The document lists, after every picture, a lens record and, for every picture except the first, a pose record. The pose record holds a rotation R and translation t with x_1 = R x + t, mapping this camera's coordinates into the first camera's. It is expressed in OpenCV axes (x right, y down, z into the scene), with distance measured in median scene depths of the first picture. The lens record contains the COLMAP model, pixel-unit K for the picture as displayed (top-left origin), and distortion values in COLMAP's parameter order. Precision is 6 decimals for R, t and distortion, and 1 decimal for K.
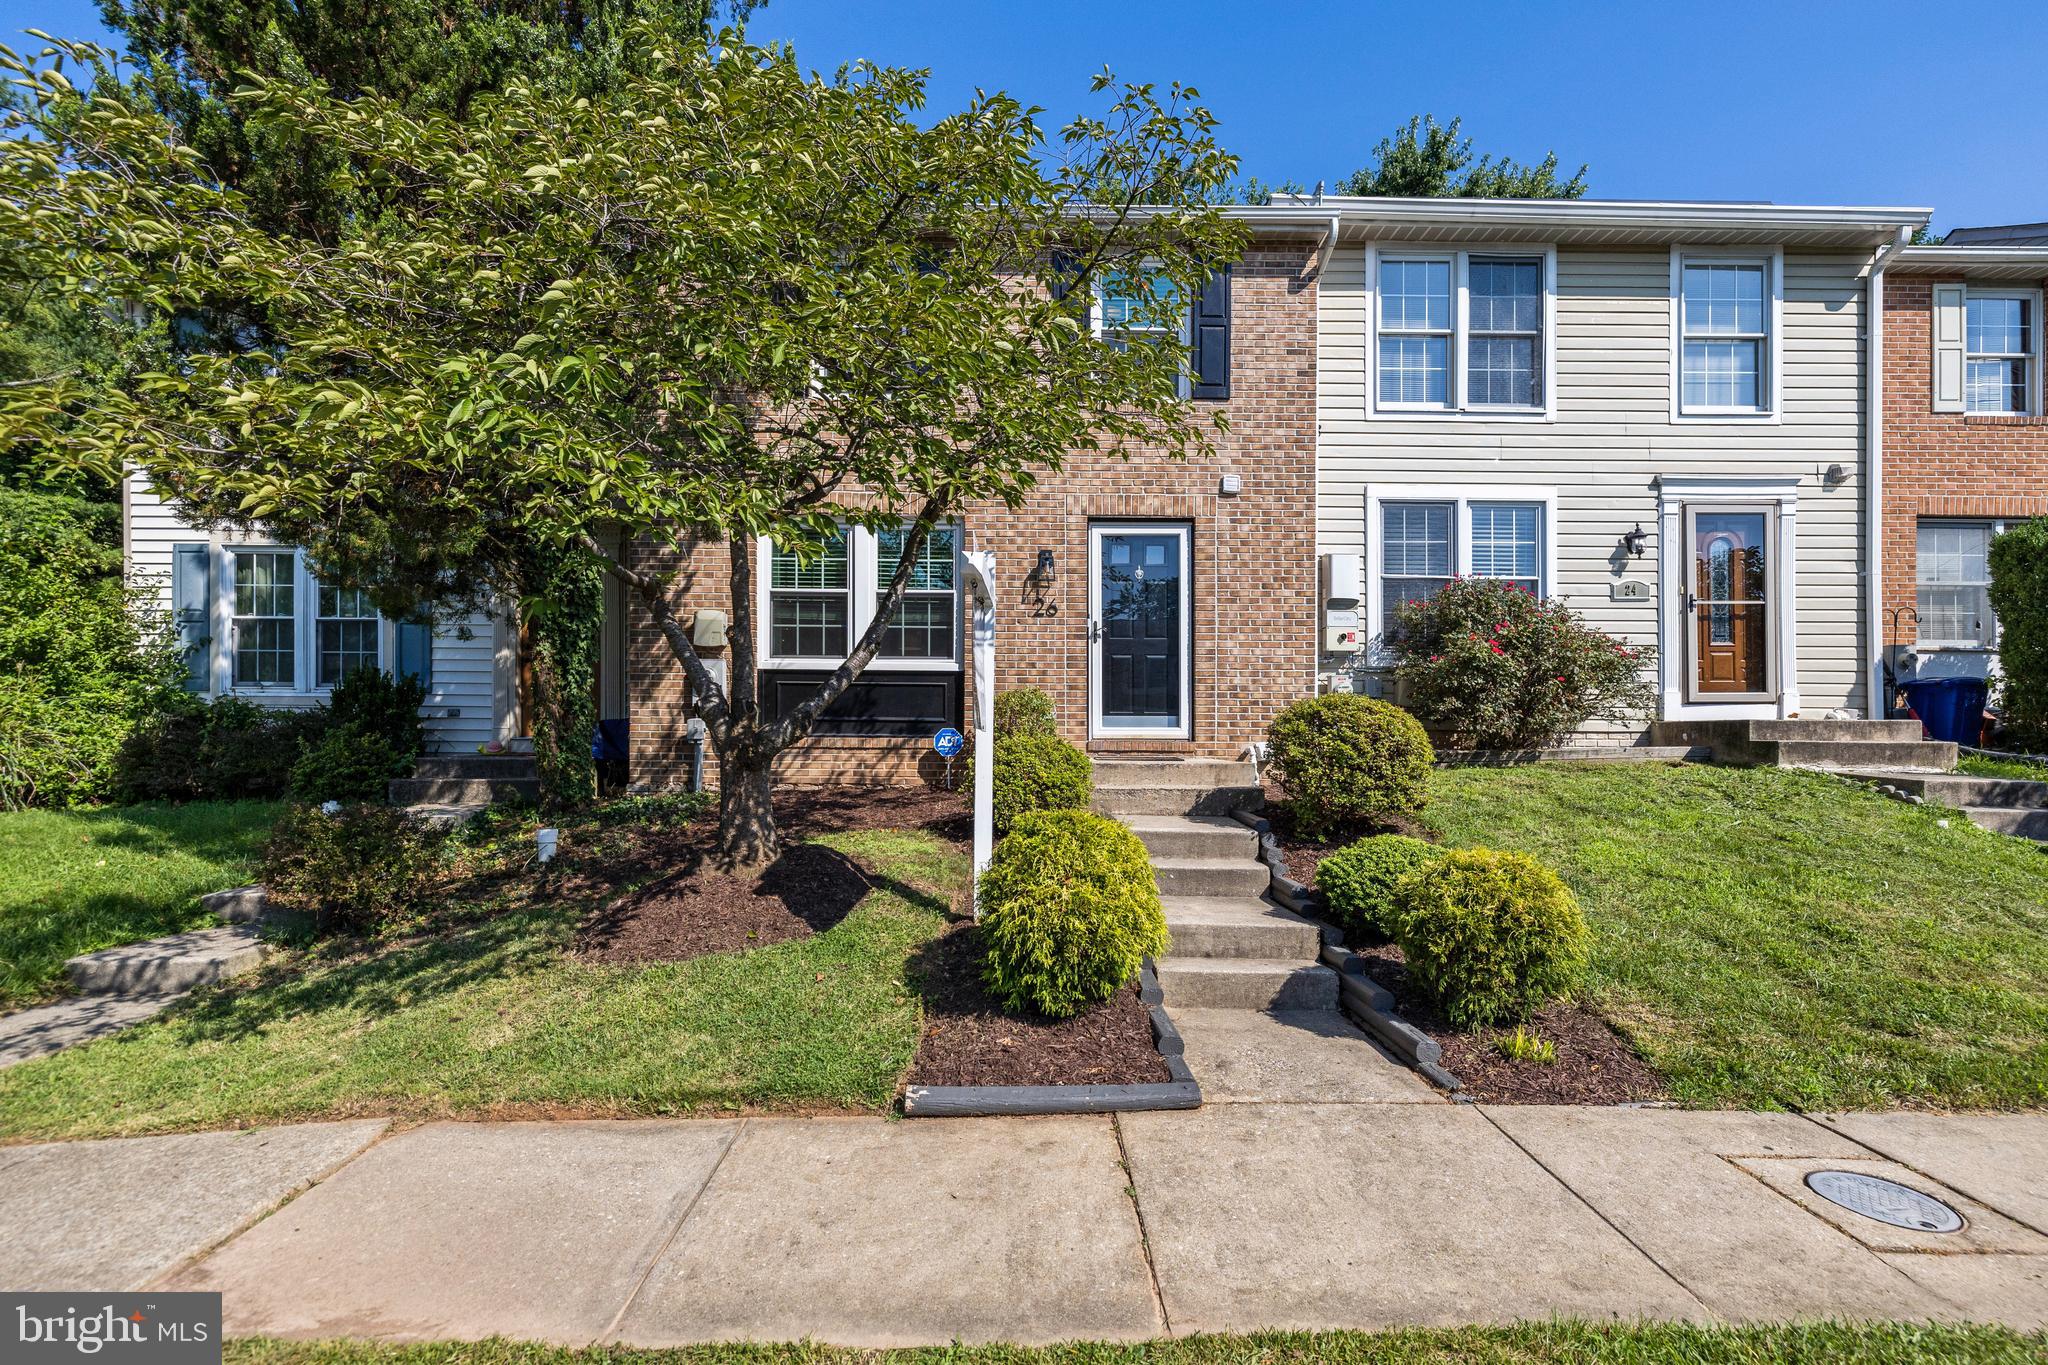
lens RADIAL K [[879.3, 0, 1024.0], [0, 879.3, 682.5], [0, 0, 1]] dist [0.005014, 0.000078]
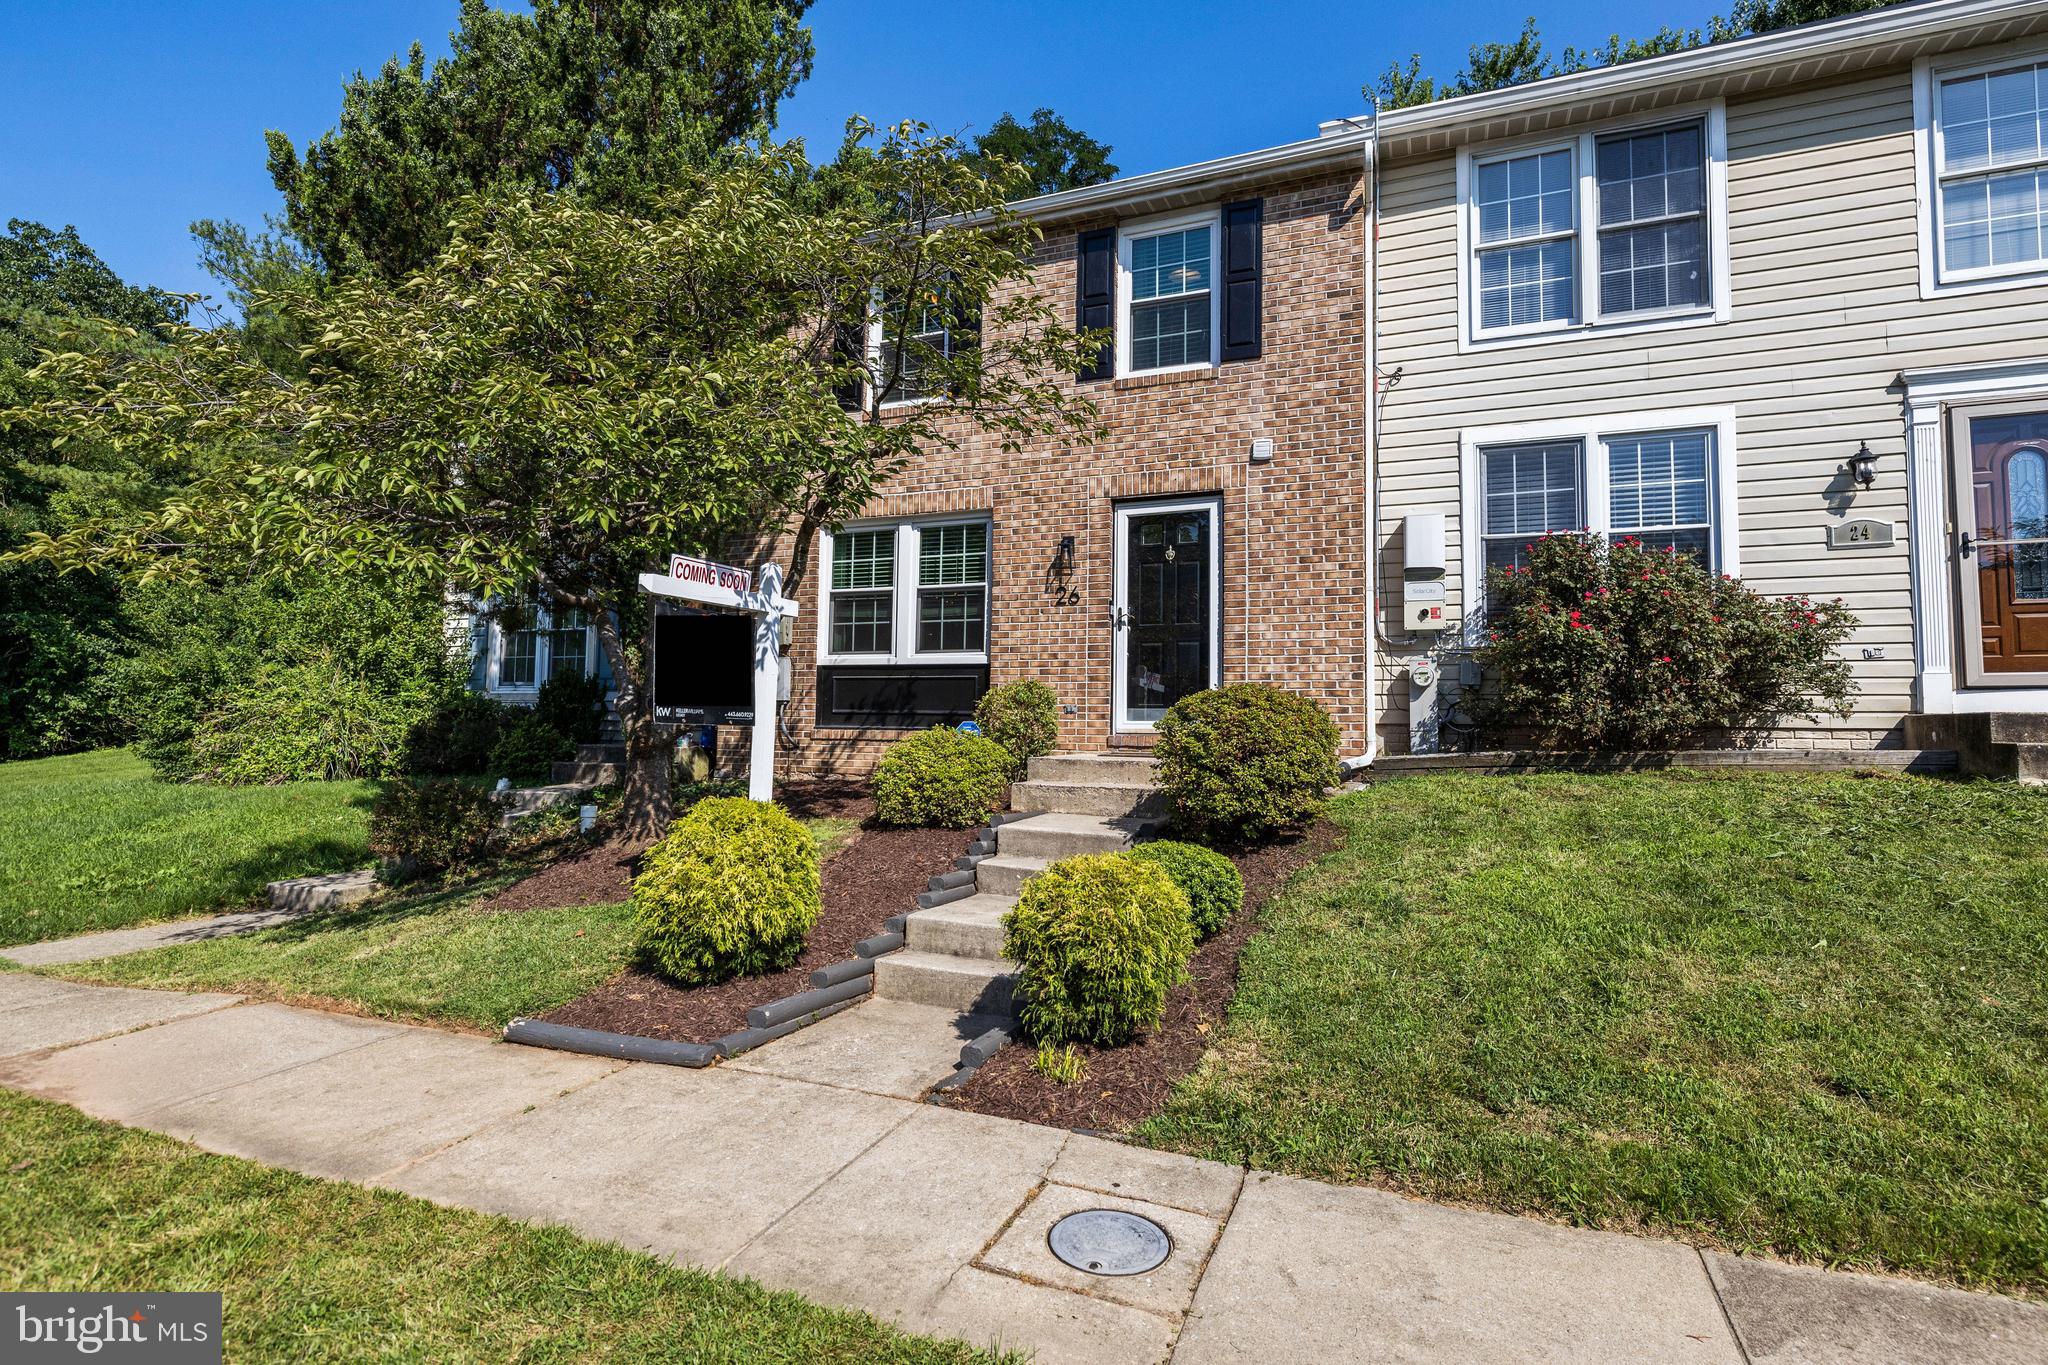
lens RADIAL K [[977.7, 0, 1028.6], [0, 977.7, 600.2], [0, 0, 1]] dist [-0.002114, 0.000559]
pose [[0.922291, -0.044661, -0.383908, 0.390512], [0.018103, 0.997203, -0.072519, -0.003442], [0.386073, 0.059933, 0.920519, -0.004175]]
